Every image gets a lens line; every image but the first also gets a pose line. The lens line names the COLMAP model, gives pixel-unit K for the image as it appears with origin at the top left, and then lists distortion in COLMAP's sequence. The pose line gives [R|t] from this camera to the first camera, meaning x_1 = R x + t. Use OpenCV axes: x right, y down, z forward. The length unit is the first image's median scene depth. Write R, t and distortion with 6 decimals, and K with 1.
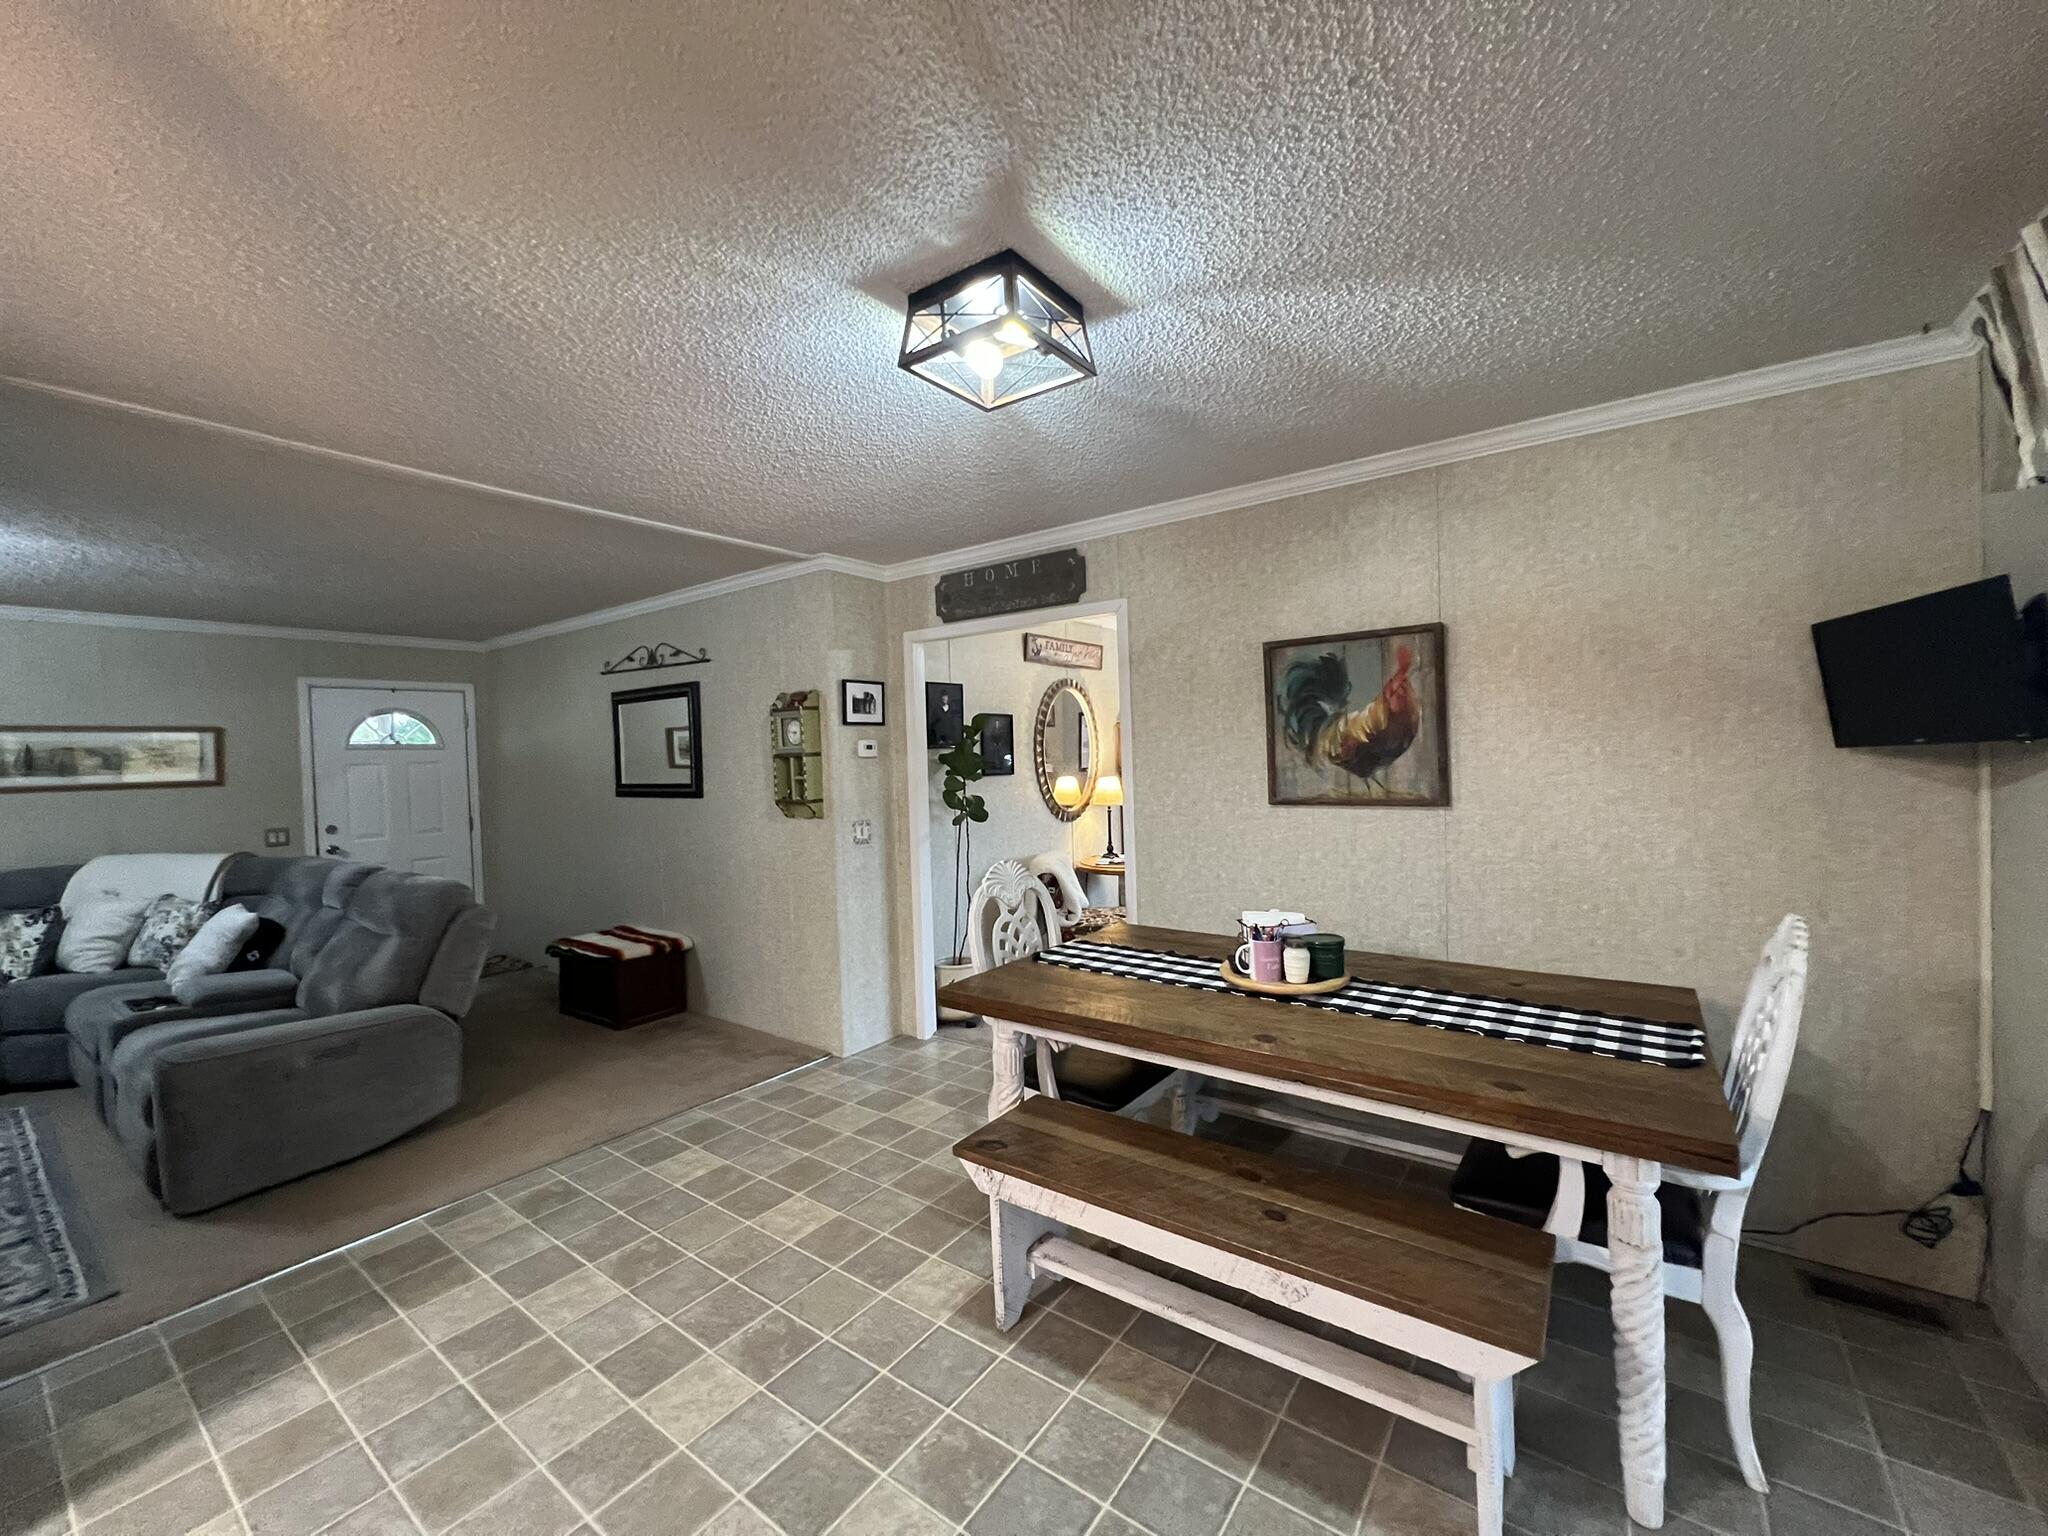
lens RADIAL K [[817.4, 0, 1024.6], [0, 817.4, 767.1], [0, 0, 1]] dist [-0.001138, 0.000532]
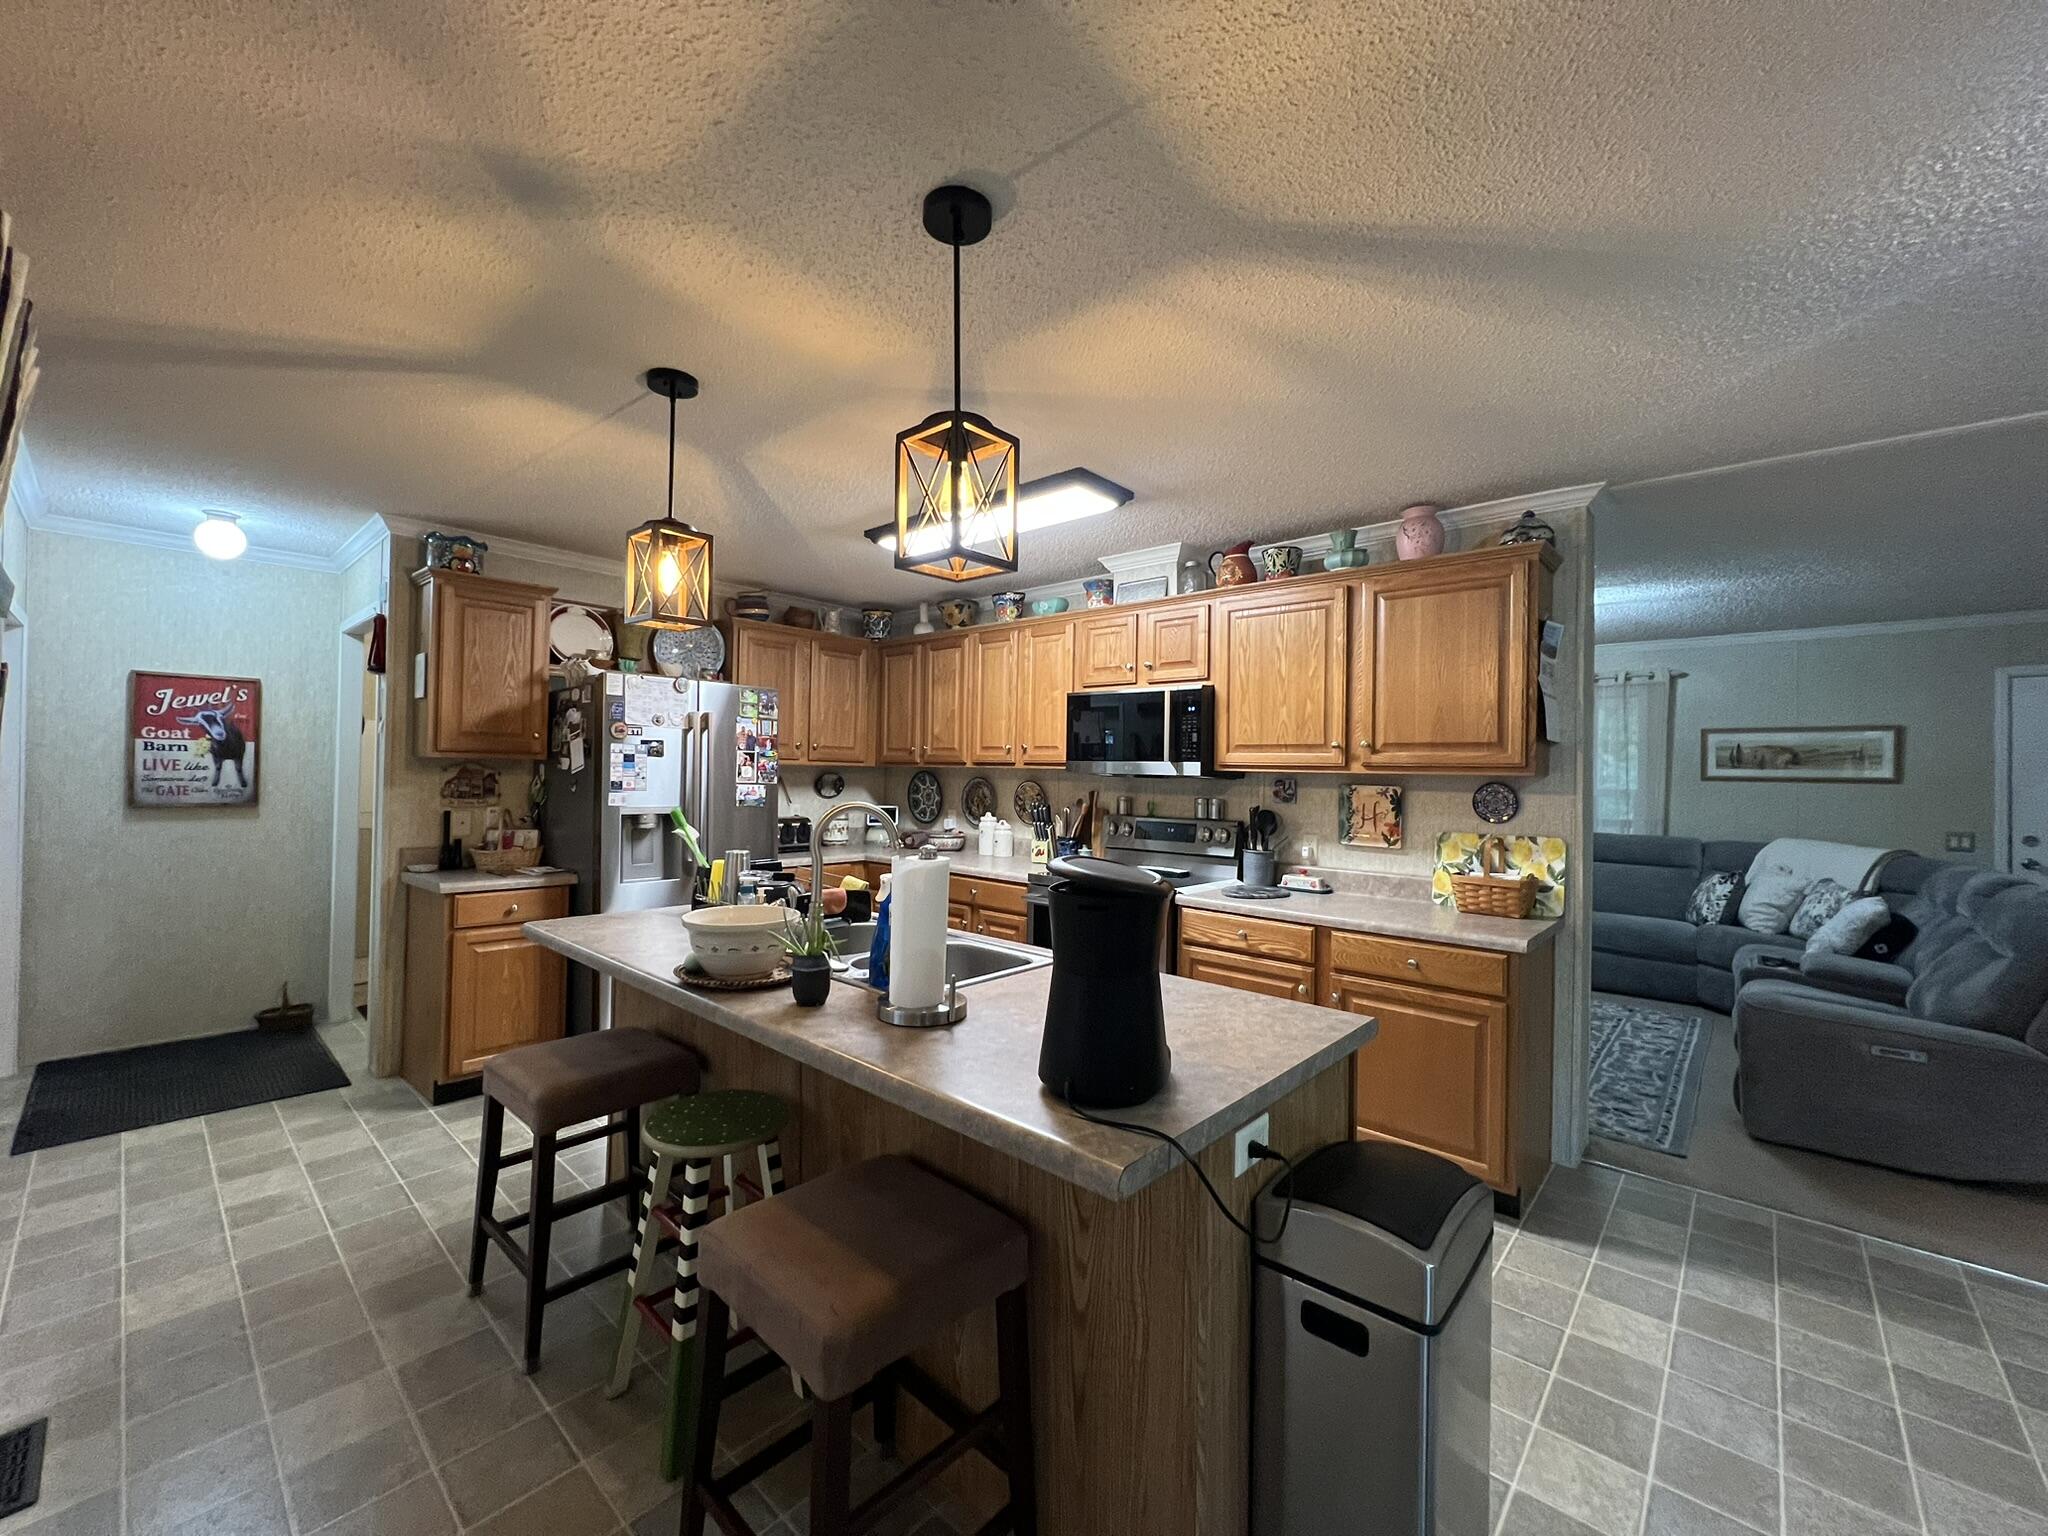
lens RADIAL K [[817.4, 0, 1024.6], [0, 817.4, 767.1], [0, 0, 1]] dist [-0.001138, 0.000532]
pose [[-0.099711, 0.020776, -0.994800, 0.208895], [-0.028940, 0.999298, 0.023771, 0.016744], [0.994596, 0.031160, -0.099039, 0.048518]]
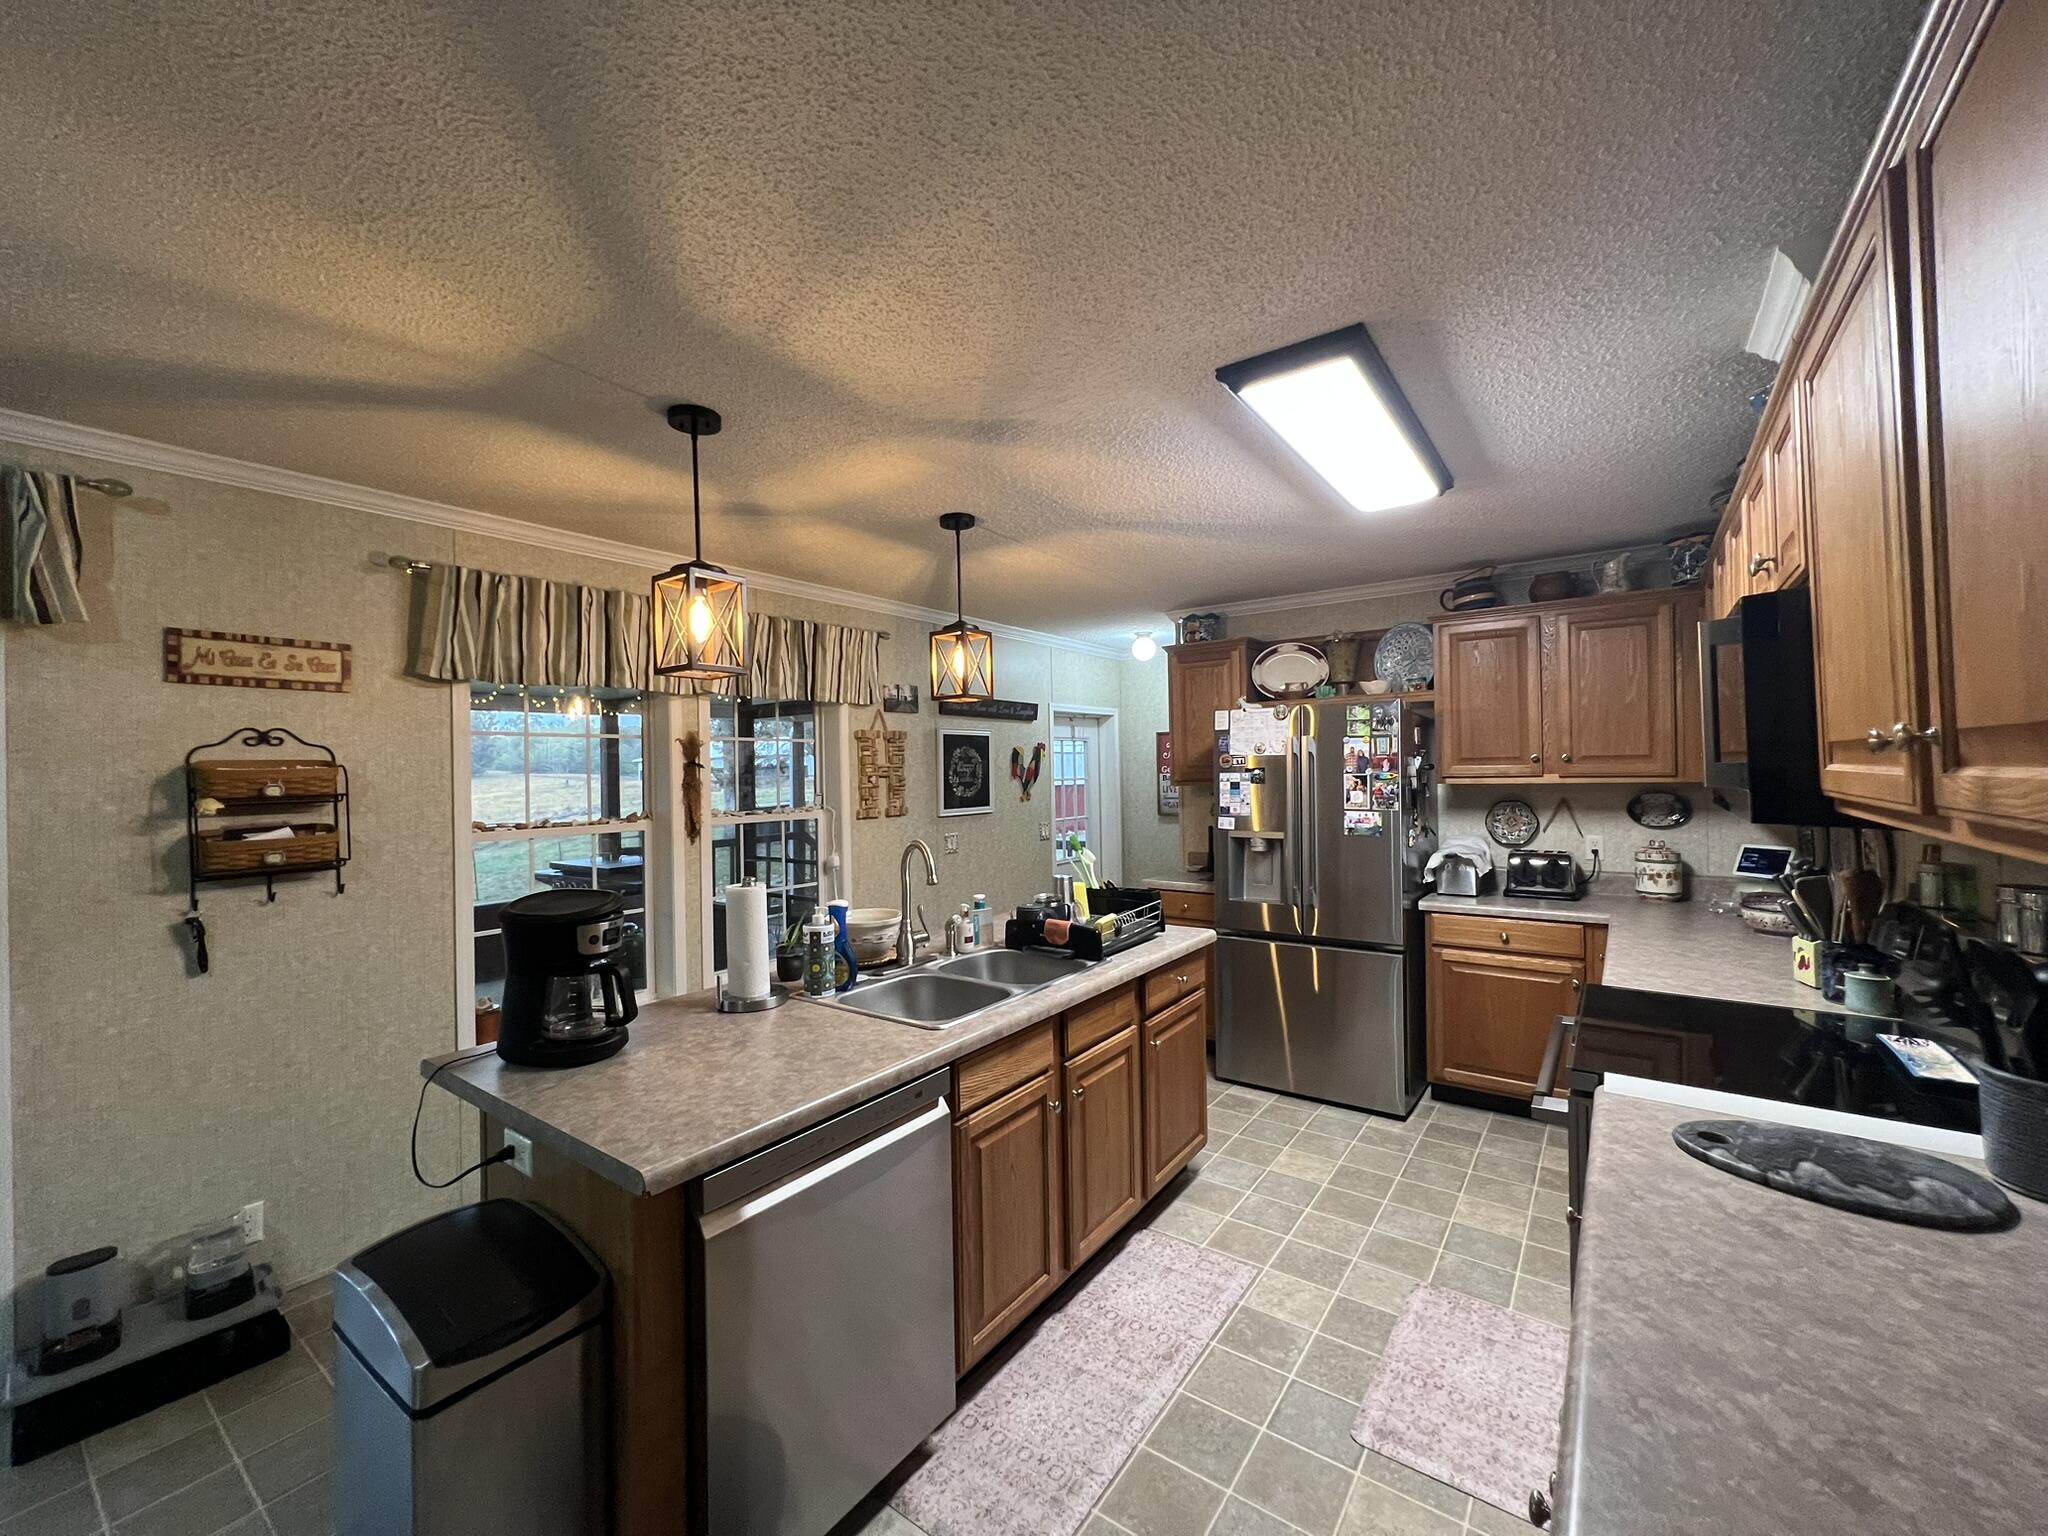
lens RADIAL K [[817.4, 0, 1024.6], [0, 817.4, 767.1], [0, 0, 1]] dist [-0.001138, 0.000532]
pose [[-0.998851, 0.047801, -0.003458, -0.561868], [0.047775, 0.998831, 0.007327, -0.006044], [0.003804, 0.007154, -0.999967, 0.646511]]
